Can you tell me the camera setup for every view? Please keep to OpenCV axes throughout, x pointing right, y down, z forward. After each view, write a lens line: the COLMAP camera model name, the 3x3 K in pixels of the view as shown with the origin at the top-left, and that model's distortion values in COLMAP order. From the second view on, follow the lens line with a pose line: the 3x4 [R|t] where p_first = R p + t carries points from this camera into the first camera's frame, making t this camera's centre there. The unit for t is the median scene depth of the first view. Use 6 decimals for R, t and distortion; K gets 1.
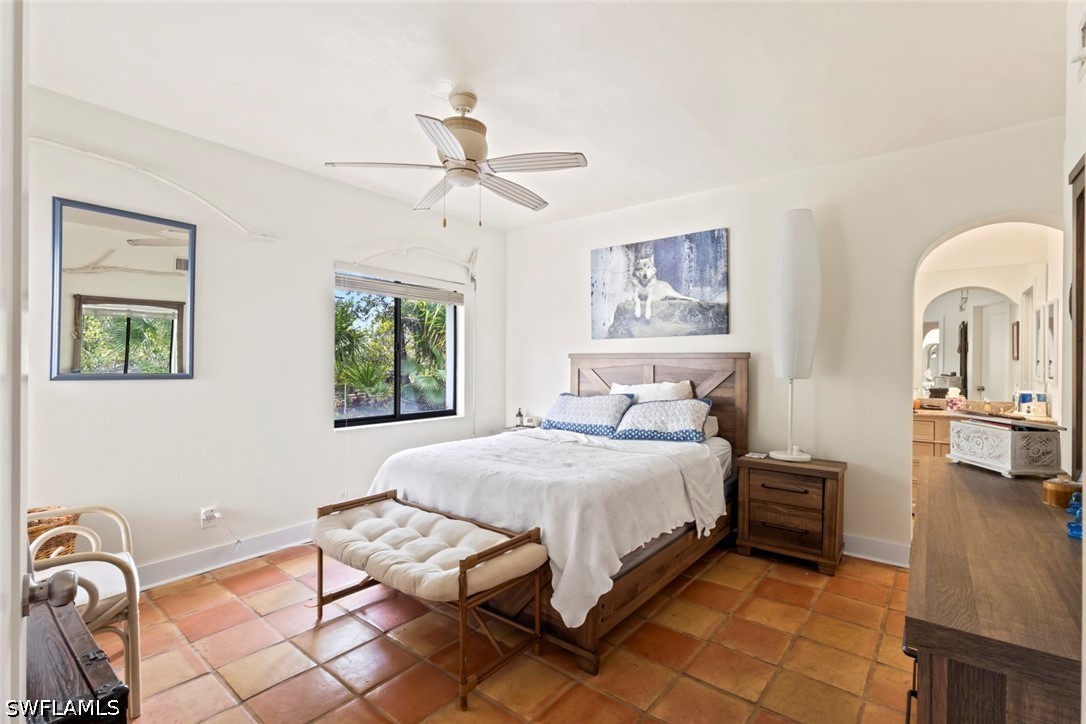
lens RADIAL K [[503.5, 0, 543.2], [0, 503.5, 362.4], [0, 0, 1]] dist [0.000321, 0.001773]
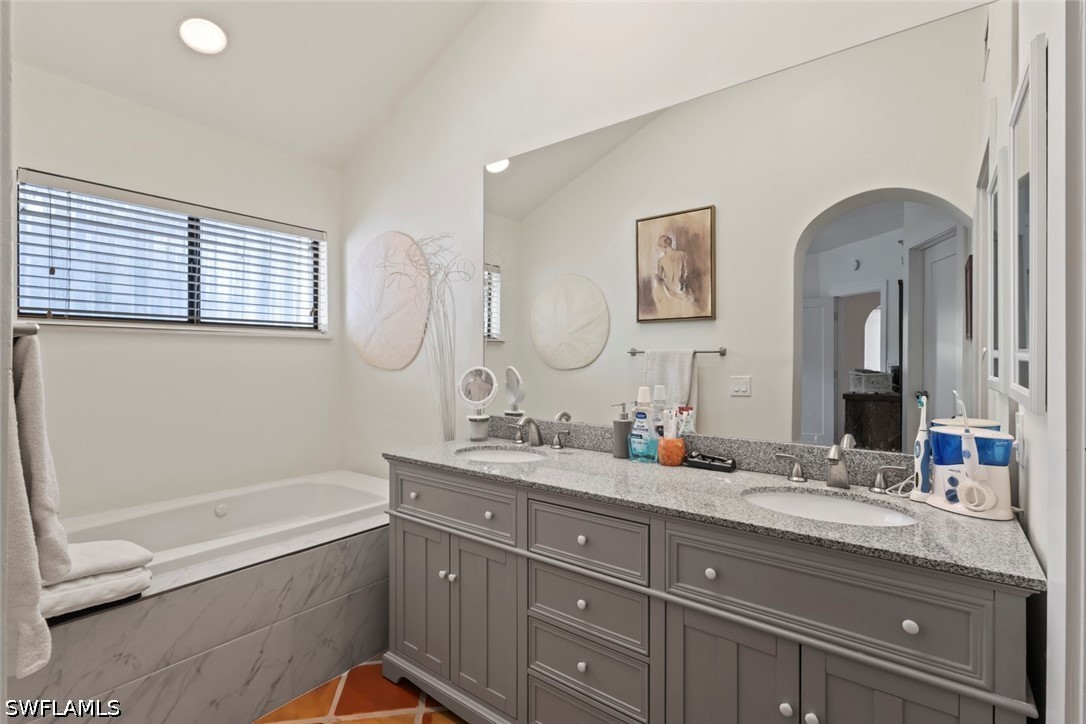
lens RADIAL K [[503.5, 0, 544.8], [0, 503.5, 365.0], [0, 0, 1]] dist [0.000321, 0.001773]
pose [[0.999869, 0.004898, -0.015452, 0.740417], [-0.004828, 0.999978, 0.004525, 0.023363], [0.015474, -0.004450, 0.999870, 0.716221]]
